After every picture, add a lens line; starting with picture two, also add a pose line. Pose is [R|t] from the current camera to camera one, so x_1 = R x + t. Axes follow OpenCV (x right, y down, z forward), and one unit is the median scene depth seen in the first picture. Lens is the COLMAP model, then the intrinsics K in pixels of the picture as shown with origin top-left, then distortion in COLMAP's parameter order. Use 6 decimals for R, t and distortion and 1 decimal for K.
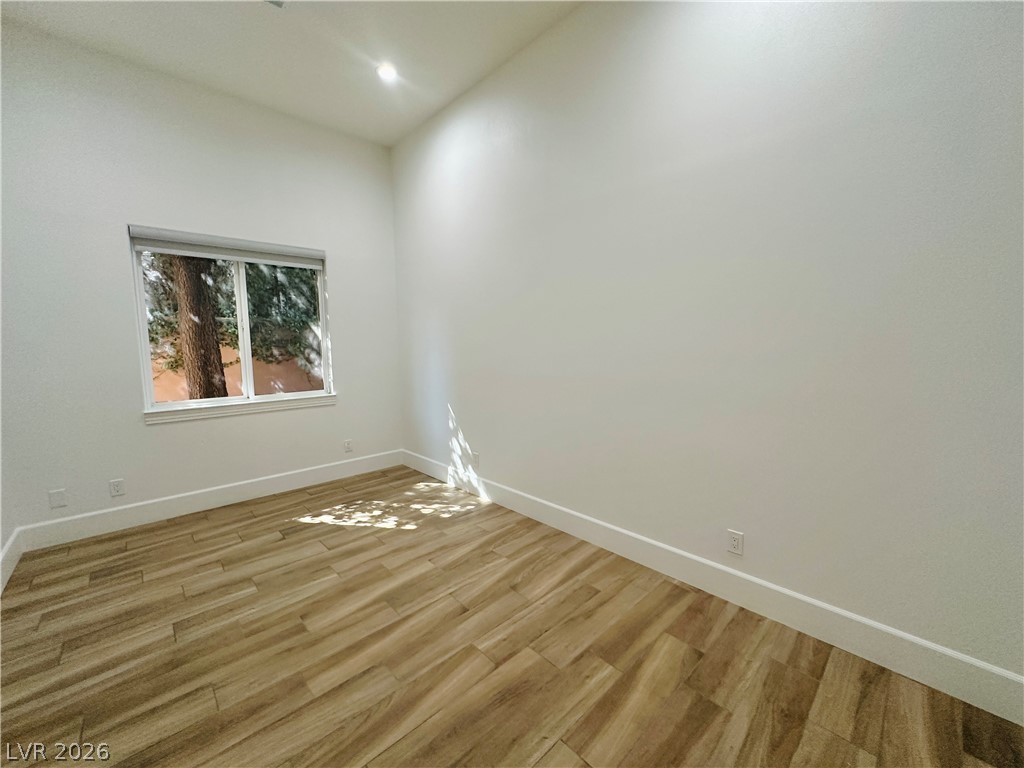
lens RADIAL K [[409.3, 0, 513.3], [0, 409.3, 383.1], [0, 0, 1]] dist [-0.003892, 0.000837]
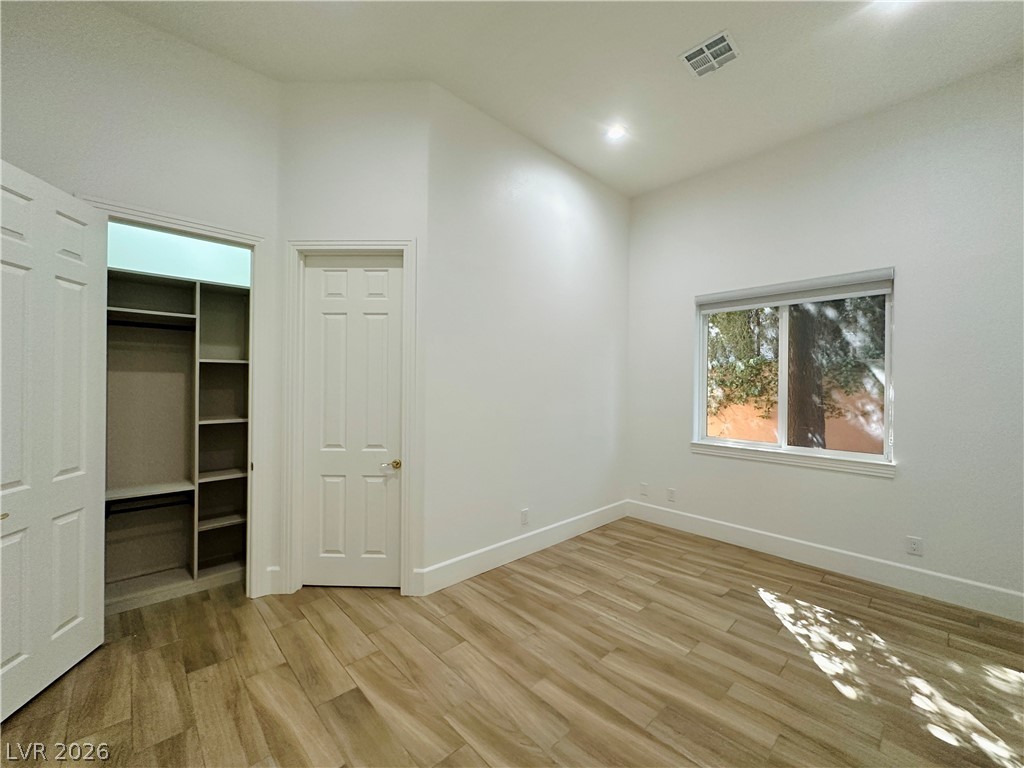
lens RADIAL K [[409.3, 0, 510.2], [0, 409.3, 384.2], [0, 0, 1]] dist [-0.003892, 0.000837]
pose [[-0.004047, 0.014464, -0.999887, 0.368673], [-0.109511, 0.993875, 0.014820, -0.065749], [0.993977, 0.109558, -0.002438, 0.451236]]
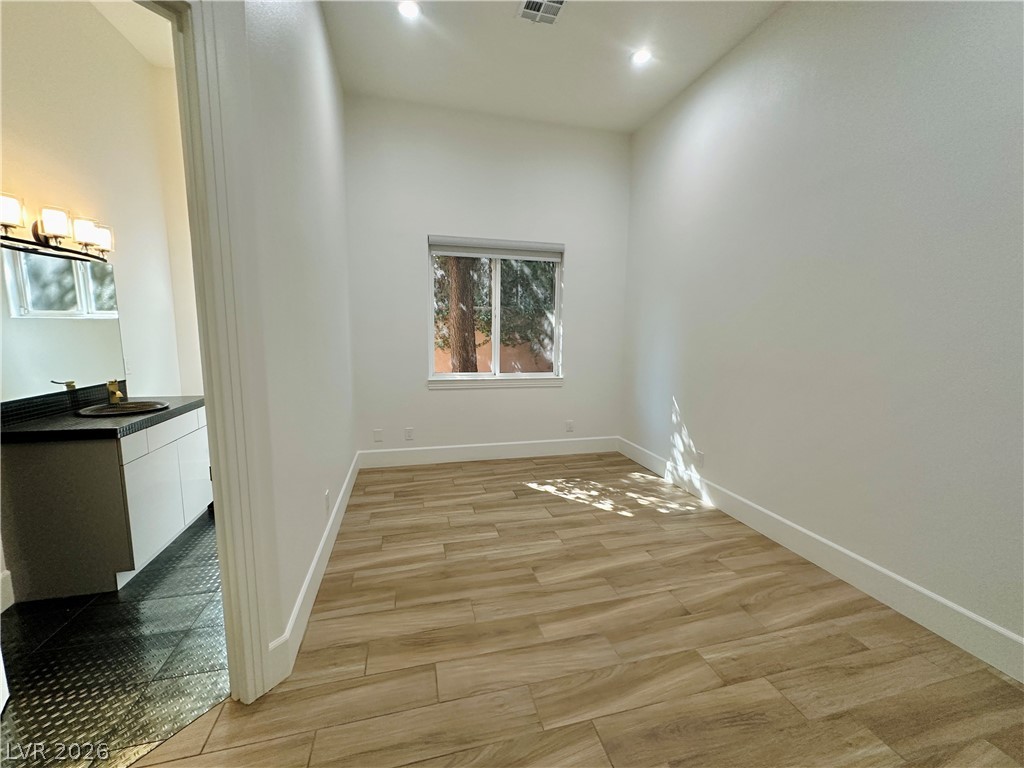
lens RADIAL K [[409.3, 0, 512.3], [0, 409.3, 383.5], [0, 0, 1]] dist [-0.003892, 0.000837]
pose [[0.875031, 0.085404, -0.476473, -0.045740], [-0.071652, 0.996322, 0.046996, 0.003237], [0.478734, -0.006983, 0.877932, -0.022211]]
